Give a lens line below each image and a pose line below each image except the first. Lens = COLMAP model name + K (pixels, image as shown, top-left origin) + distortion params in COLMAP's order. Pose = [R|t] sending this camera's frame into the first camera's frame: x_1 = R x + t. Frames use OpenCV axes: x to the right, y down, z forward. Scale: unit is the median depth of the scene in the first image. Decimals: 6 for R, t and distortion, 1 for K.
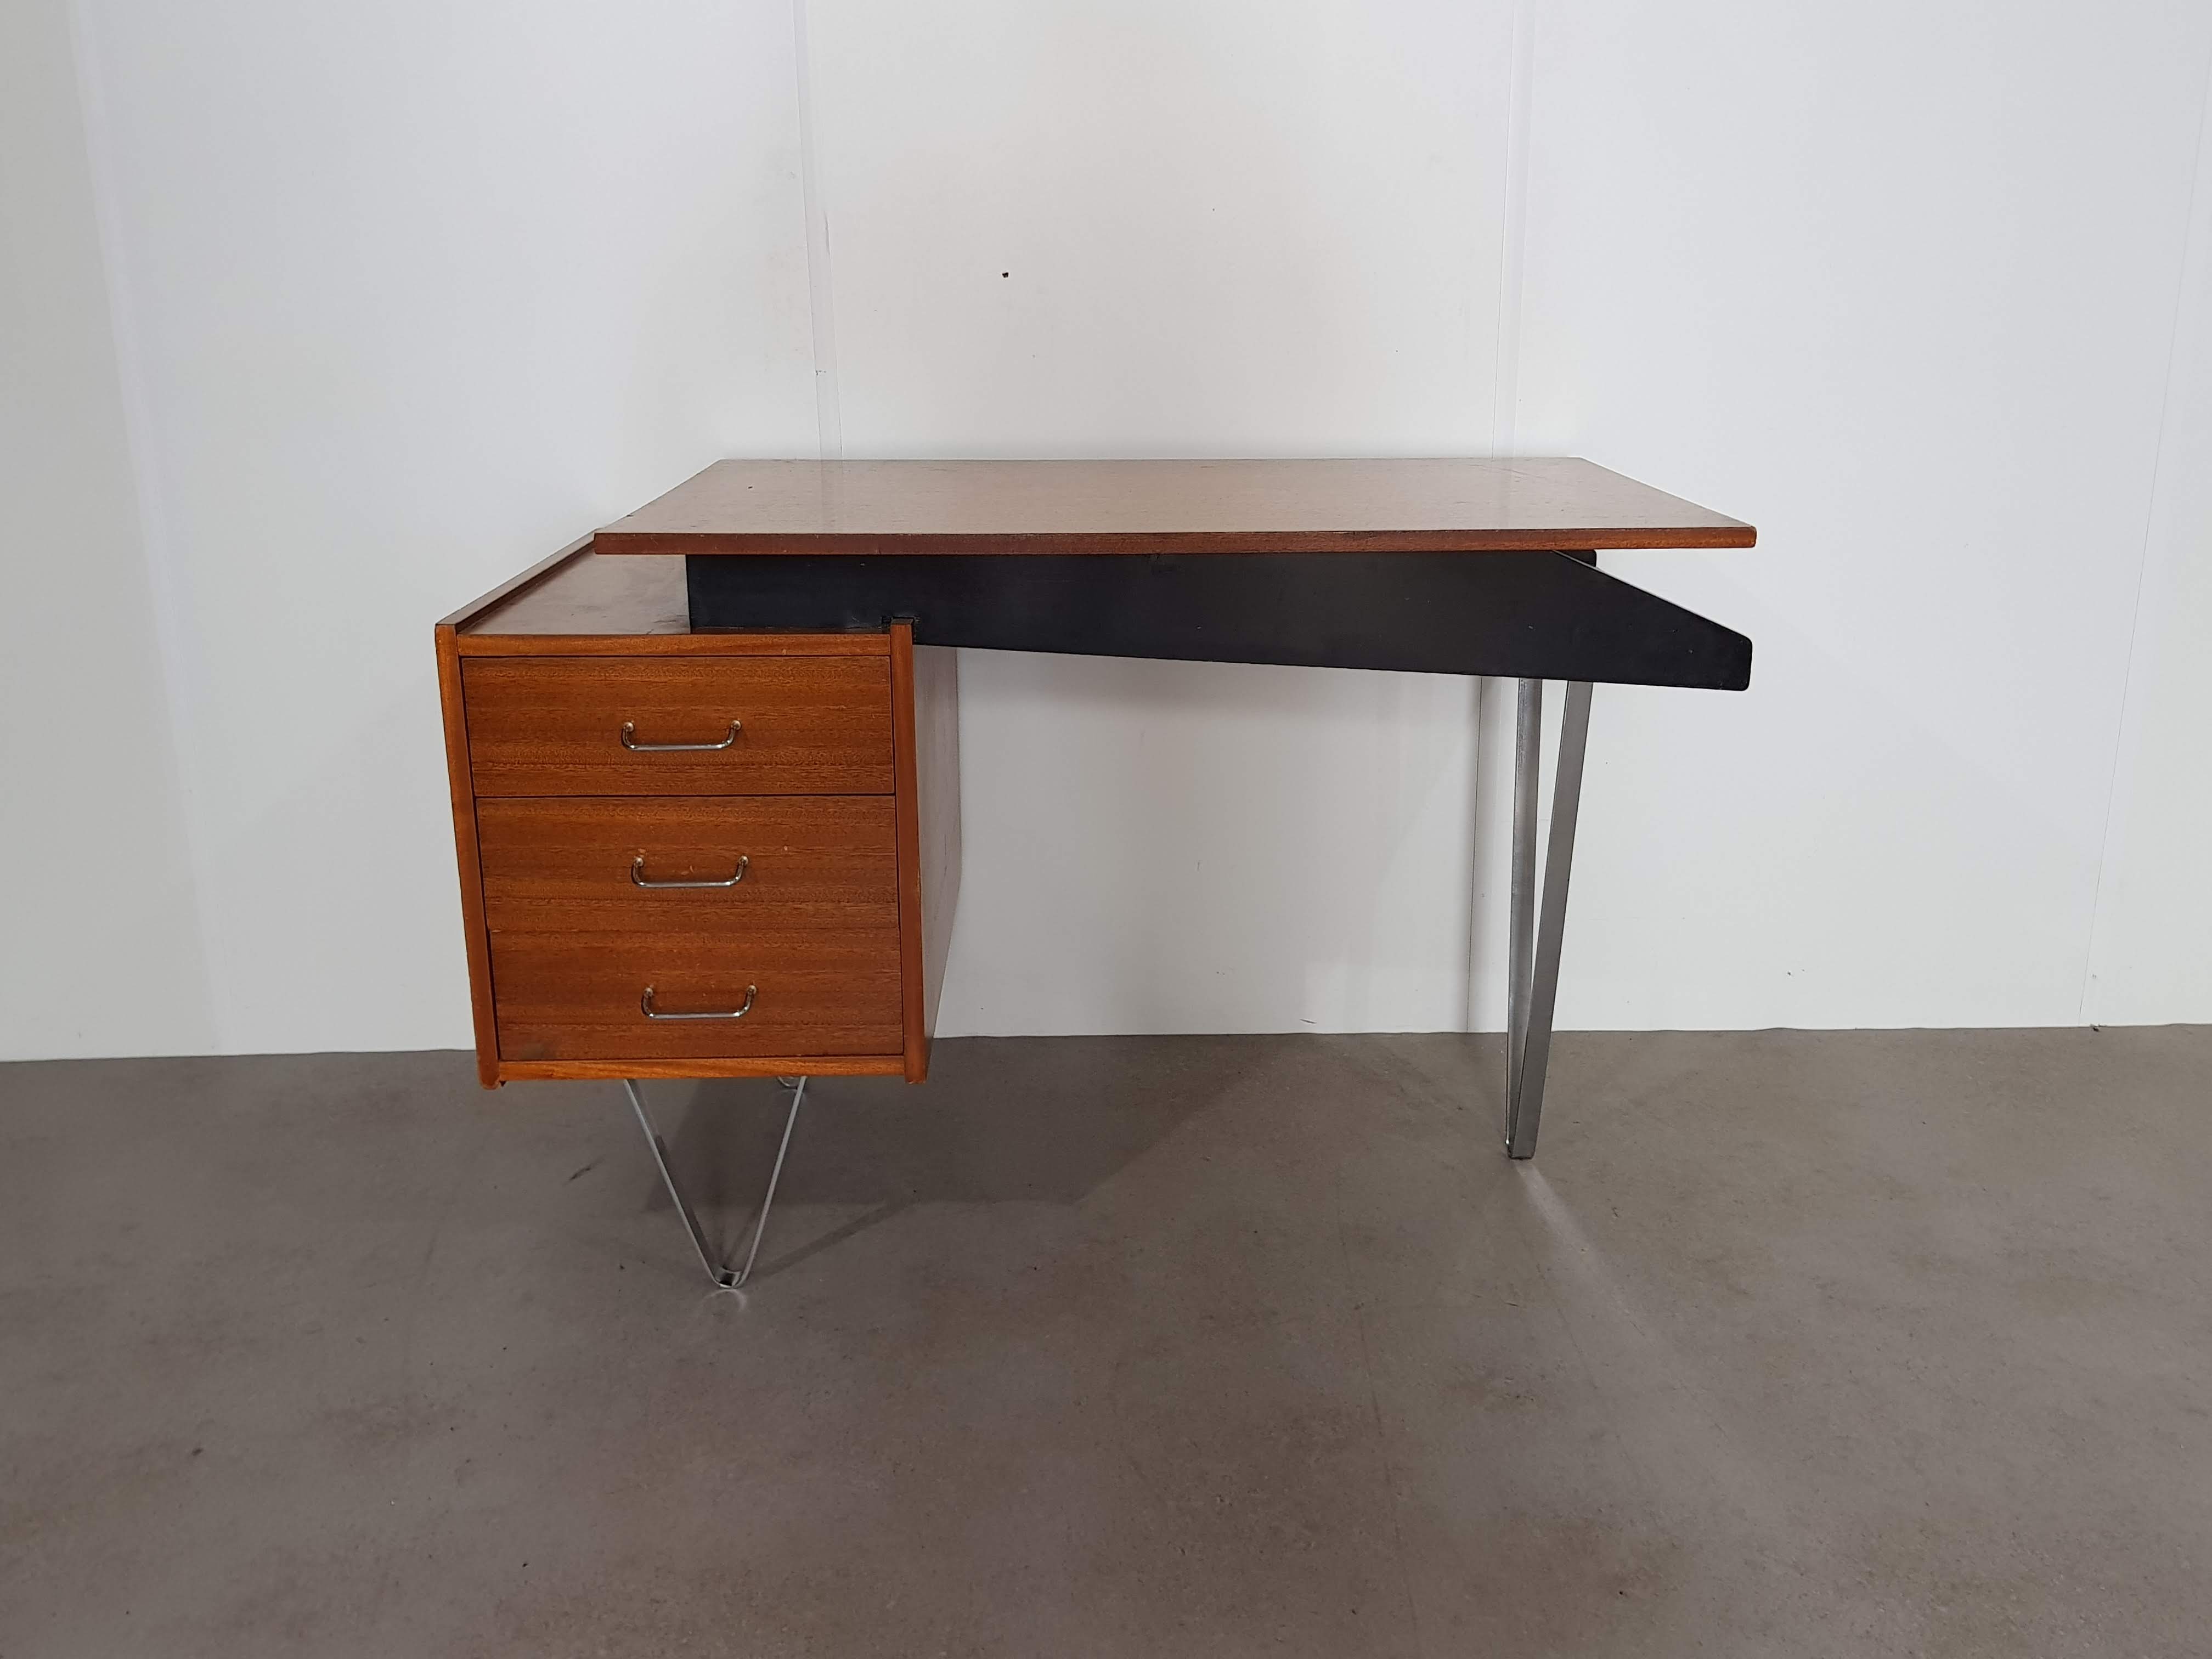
lens RADIAL K [[1826.5, 0, 1109.8], [0, 1826.5, 831.5], [0, 0, 1]] dist [0.041857, -0.092093]
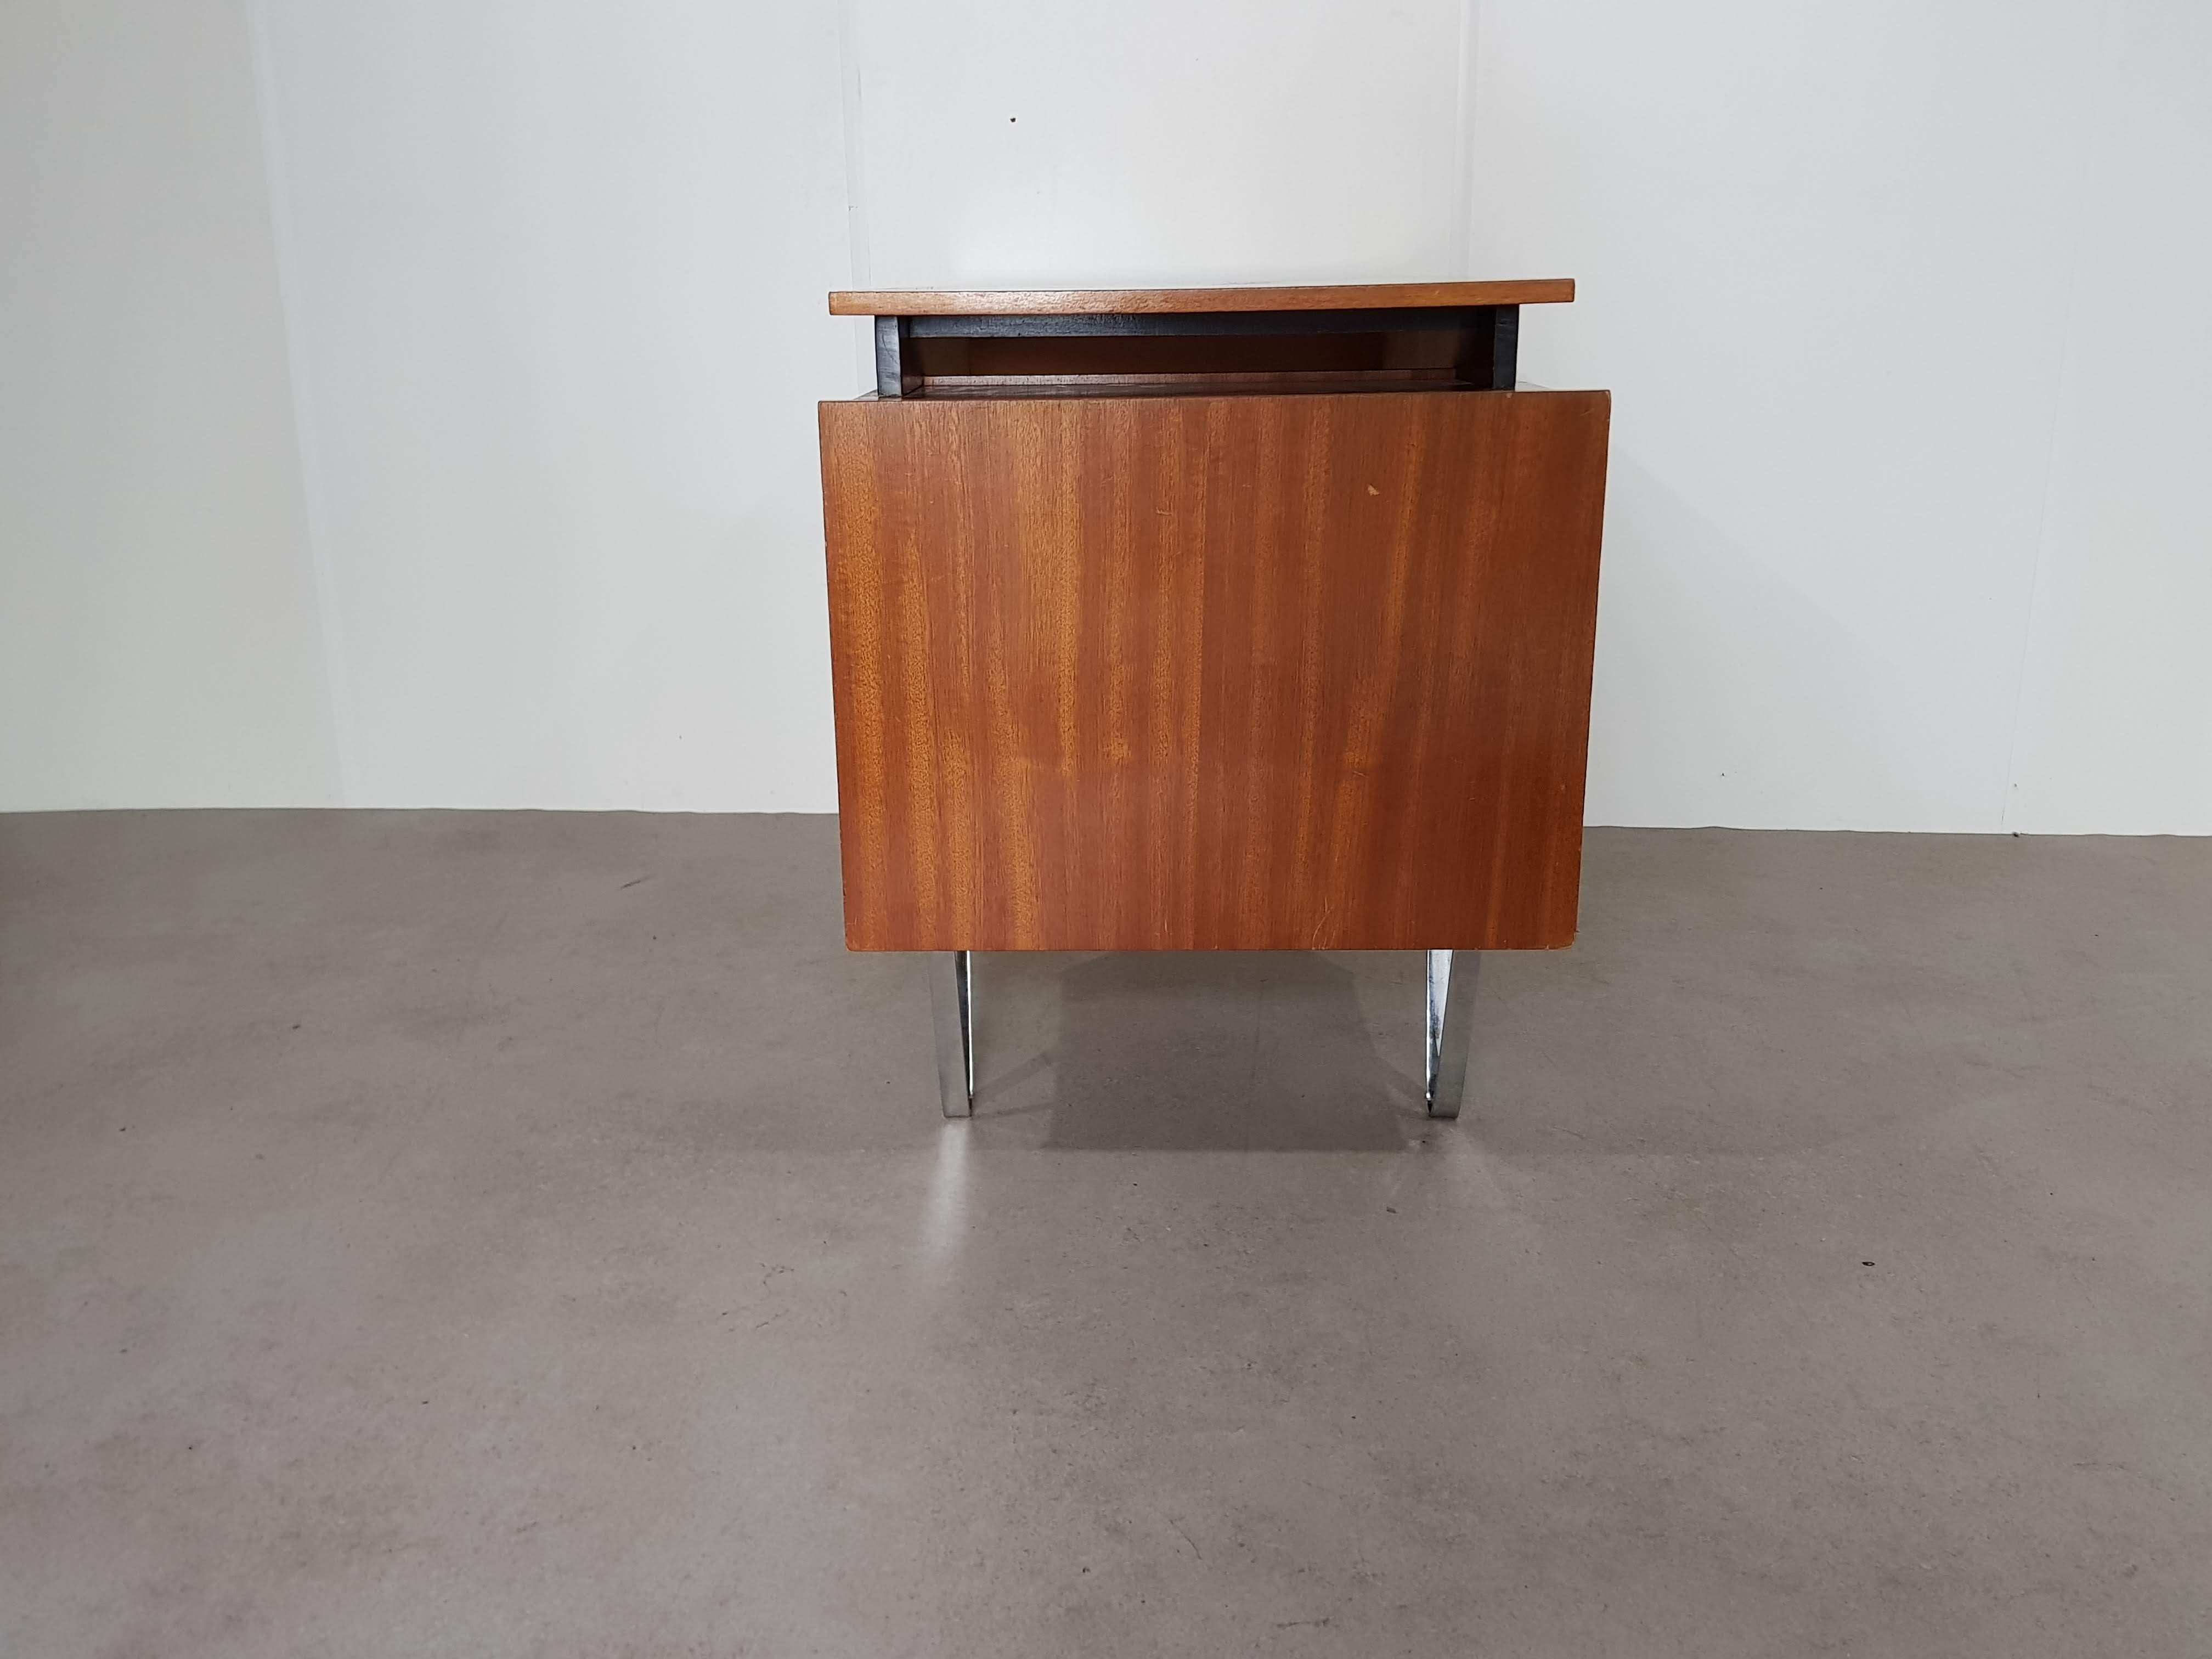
lens RADIAL K [[1826.5, 0, 1107.4], [0, 1826.5, 885.7], [0, 0, 1]] dist [0.041857, -0.092093]
pose [[0.996210, 0.026948, -0.082697, 0.145602], [-0.025604, 0.999523, 0.017267, 0.203271], [0.083122, -0.015084, 0.996425, -0.187244]]
